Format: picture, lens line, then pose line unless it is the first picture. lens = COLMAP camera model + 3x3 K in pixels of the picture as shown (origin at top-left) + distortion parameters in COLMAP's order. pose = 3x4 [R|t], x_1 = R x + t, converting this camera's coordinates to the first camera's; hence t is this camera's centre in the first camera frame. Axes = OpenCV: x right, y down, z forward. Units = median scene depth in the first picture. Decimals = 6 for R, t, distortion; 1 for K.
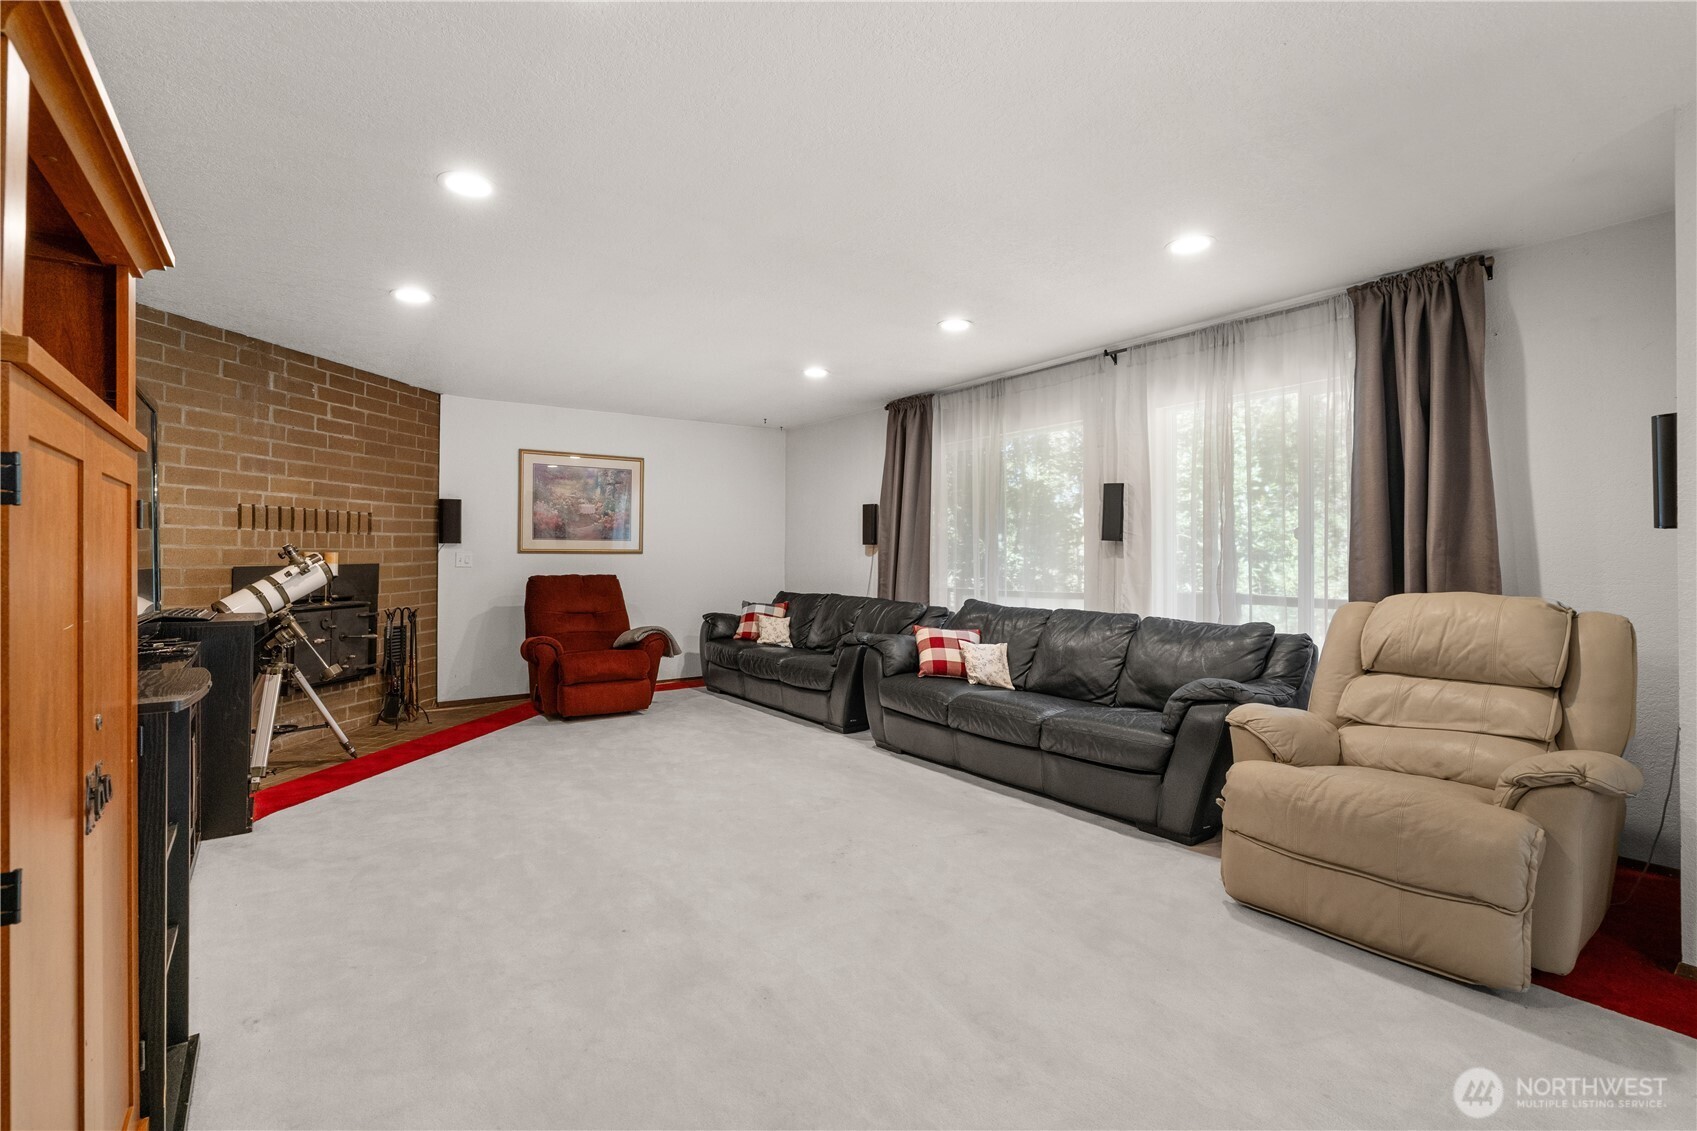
lens RADIAL K [[772.2, 0, 847.9], [0, 772.2, 552.5], [0, 0, 1]] dist [0.003288, 0.001295]
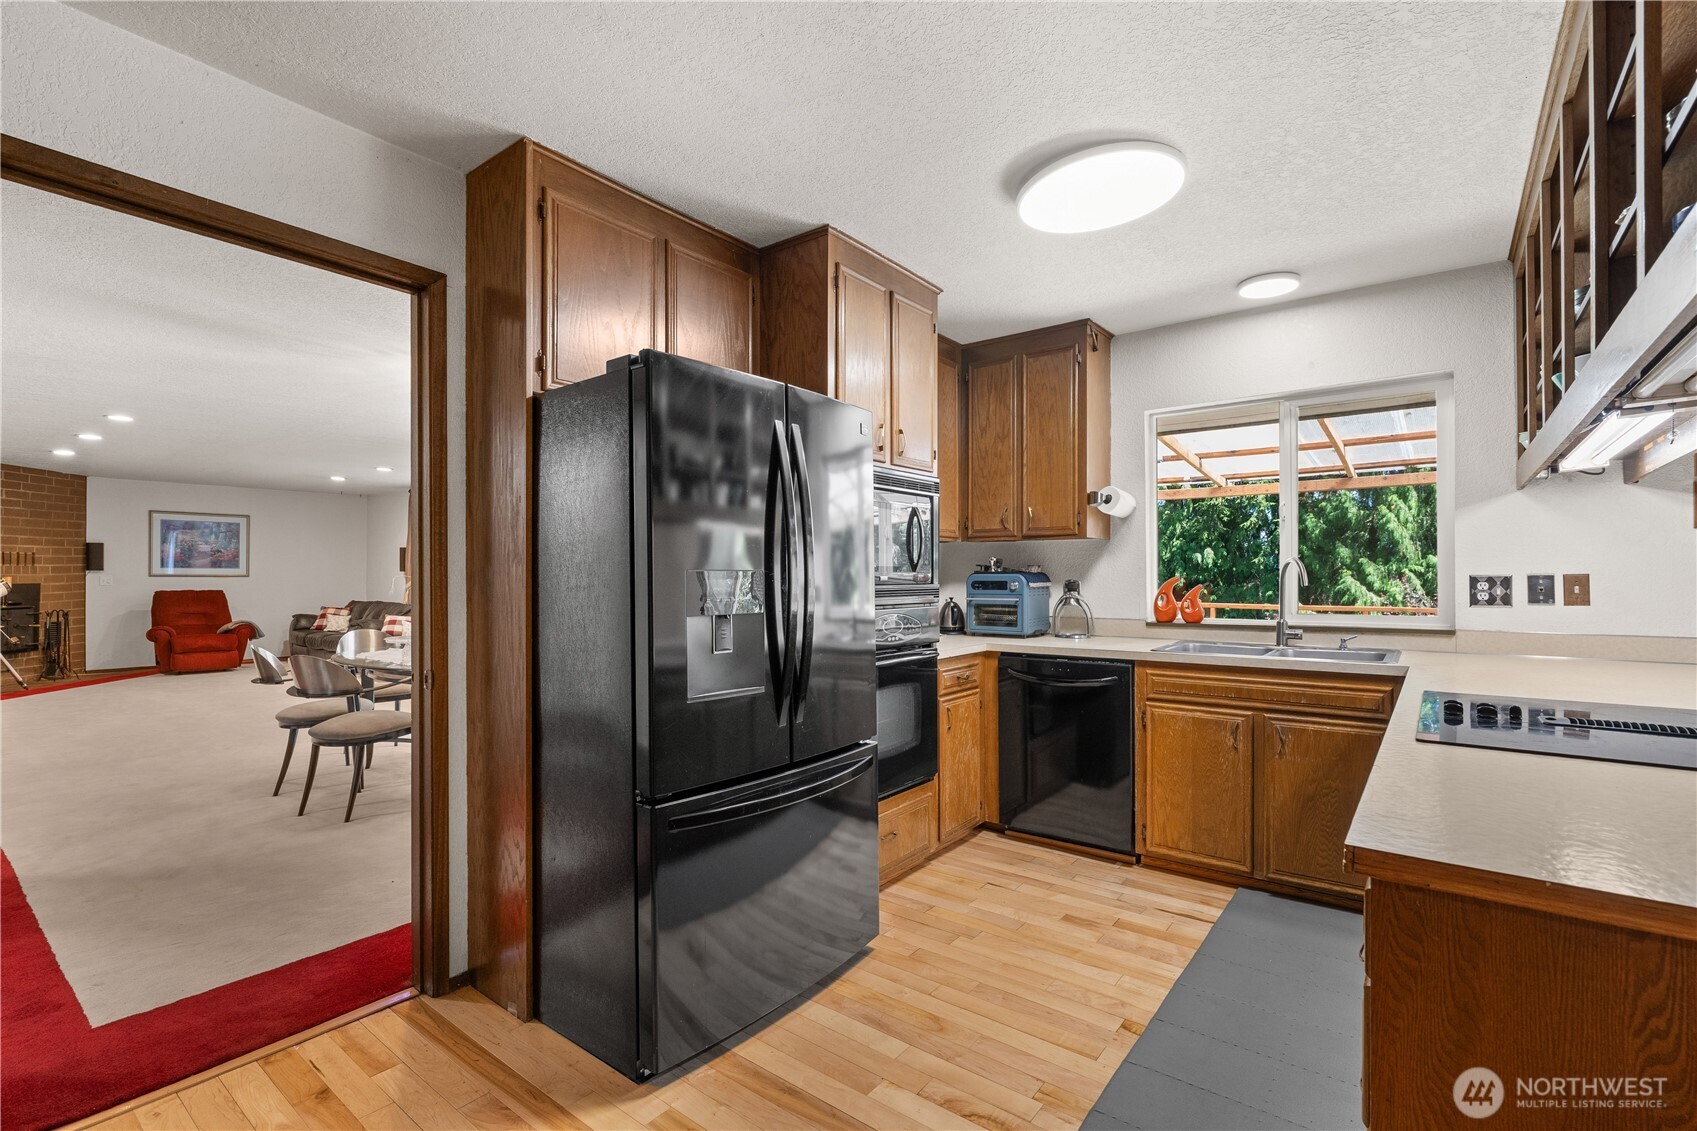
lens RADIAL K [[772.2, 0, 838.0], [0, 772.2, 578.6], [0, 0, 1]] dist [0.003288, 0.001295]
pose [[0.964892, -0.000951, 0.262644, 0.563808], [-0.001458, 0.999959, 0.008978, -0.012281], [-0.262642, -0.009046, 0.964851, -0.979894]]
